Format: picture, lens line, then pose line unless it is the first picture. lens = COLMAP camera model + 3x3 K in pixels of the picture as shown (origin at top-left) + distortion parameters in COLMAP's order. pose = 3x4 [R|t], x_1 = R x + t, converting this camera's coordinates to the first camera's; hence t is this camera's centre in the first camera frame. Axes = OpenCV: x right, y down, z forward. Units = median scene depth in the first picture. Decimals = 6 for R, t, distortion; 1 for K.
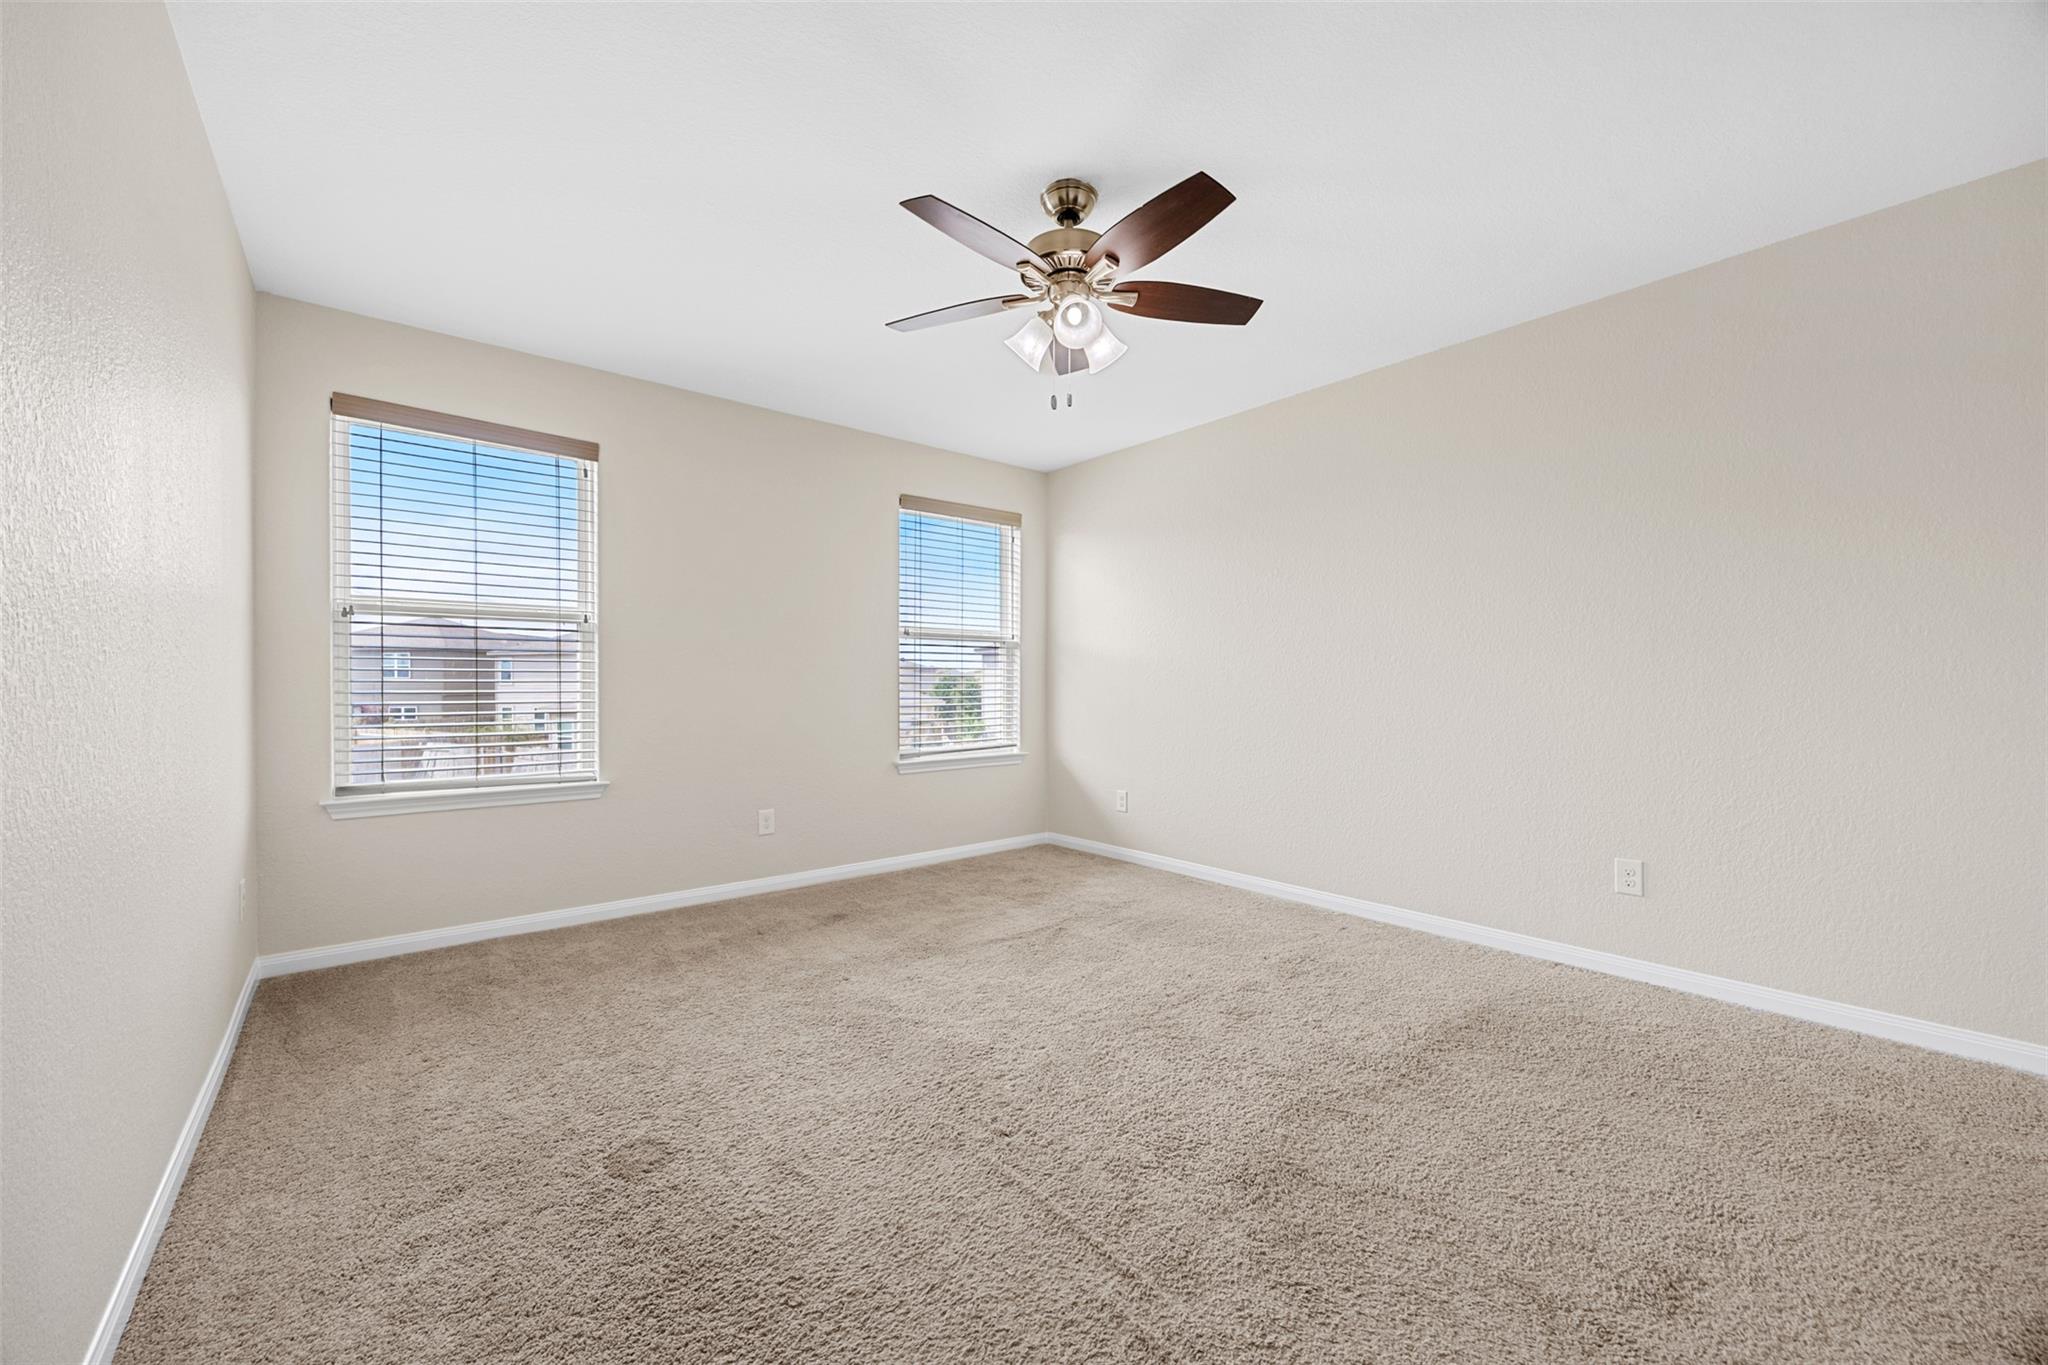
lens RADIAL K [[780.9, 0, 1026.6], [0, 780.9, 686.7], [0, 0, 1]] dist [-0.000426, 0.000424]
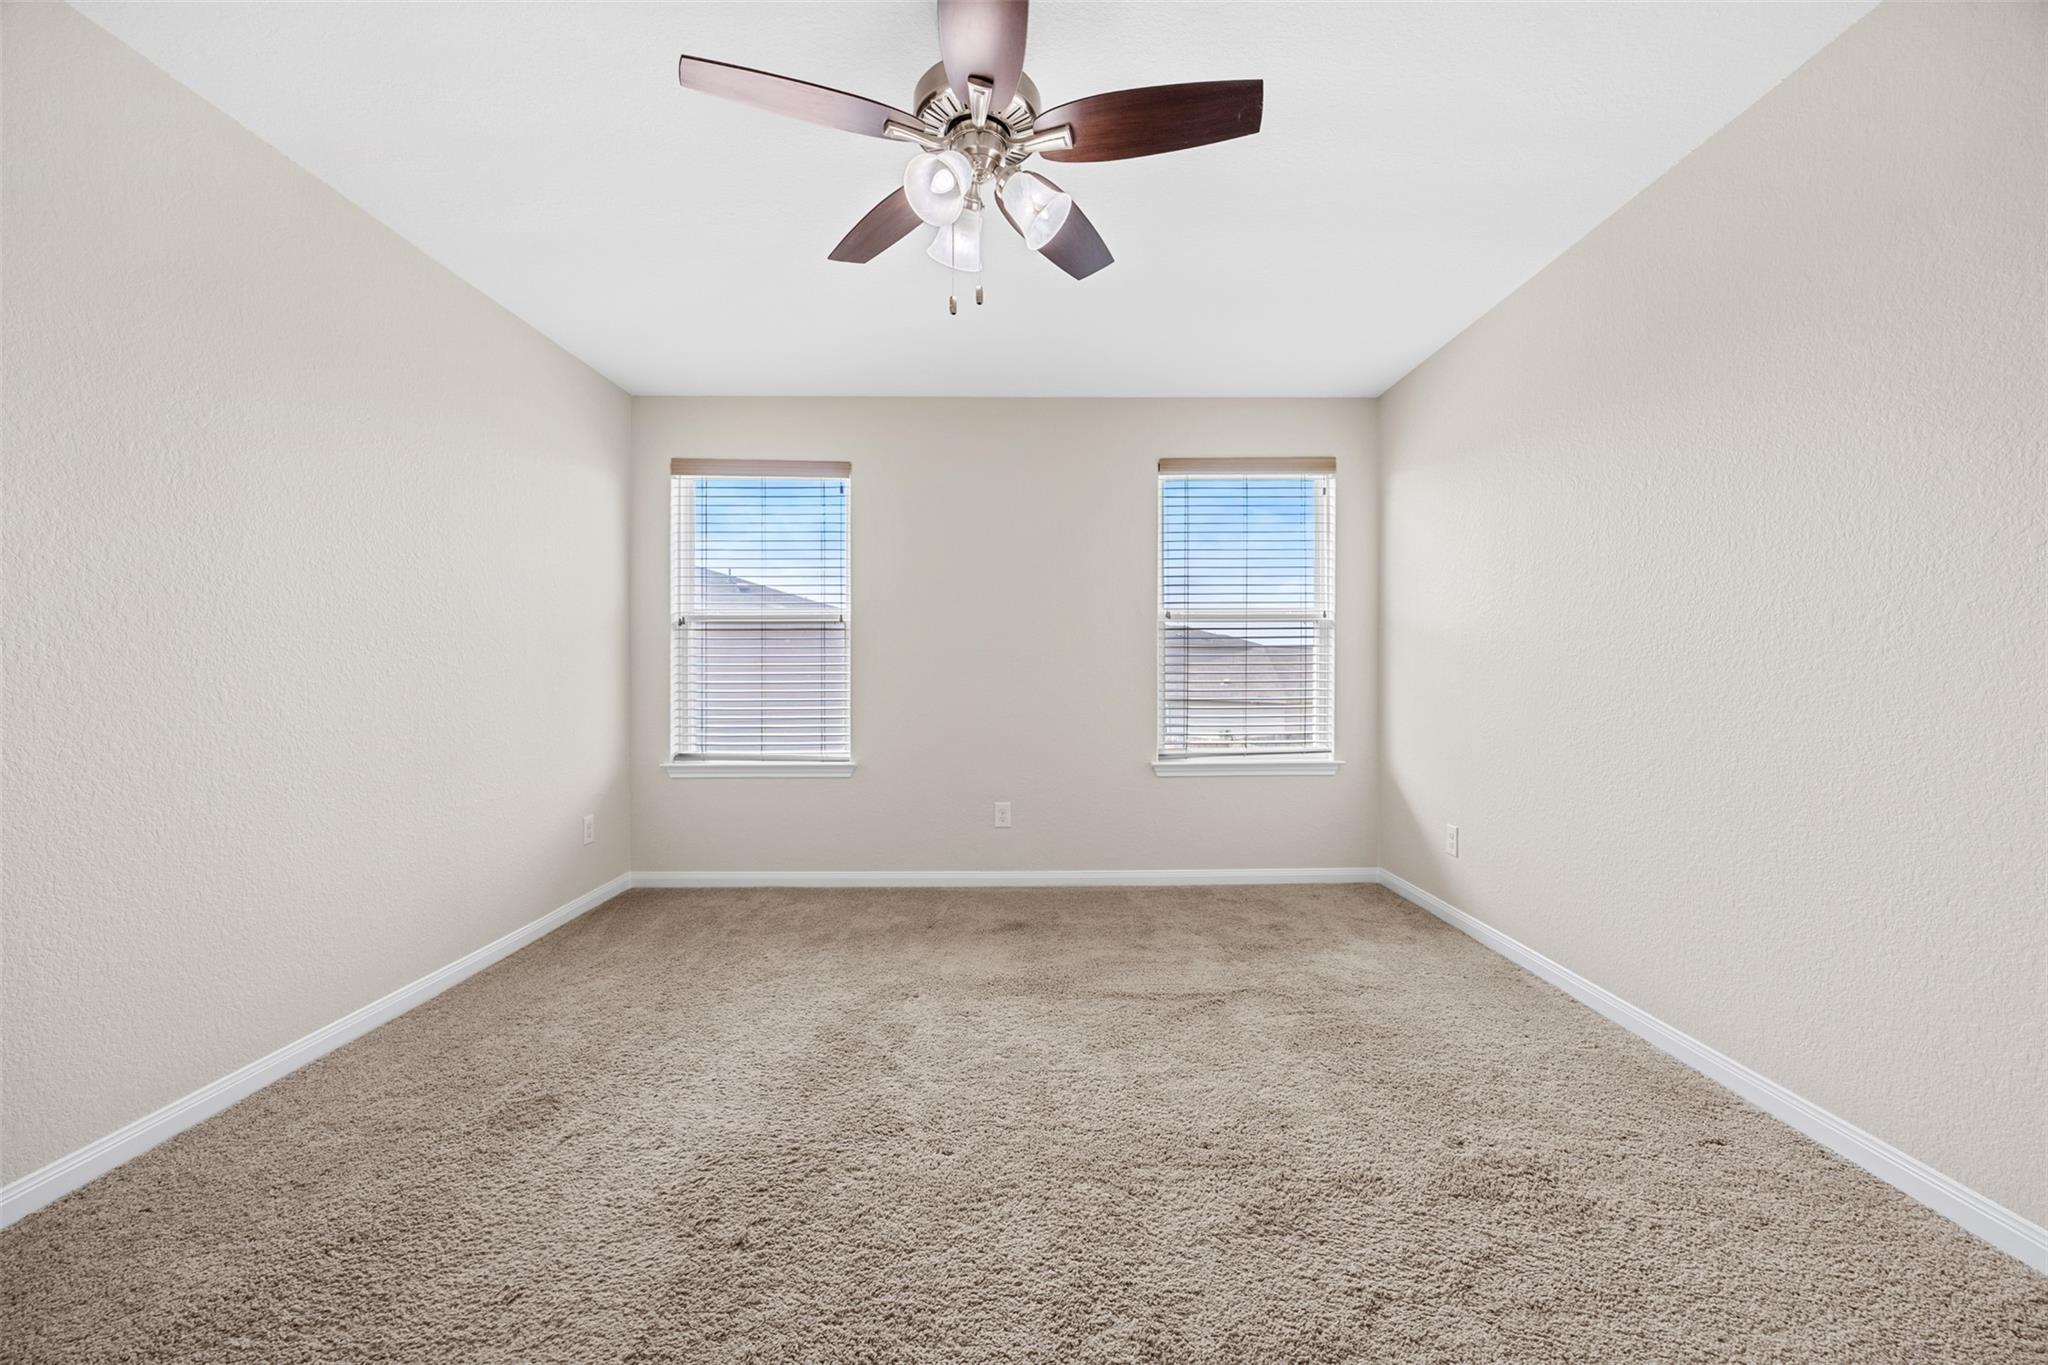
lens RADIAL K [[780.9, 0, 1026.8], [0, 780.9, 676.4], [0, 0, 1]] dist [-0.000426, 0.000424]
pose [[0.777211, -0.000762, -0.629240, 0.367054], [0.002430, 0.999995, 0.001791, -0.003798], [0.629236, -0.002921, 0.777209, 0.296897]]
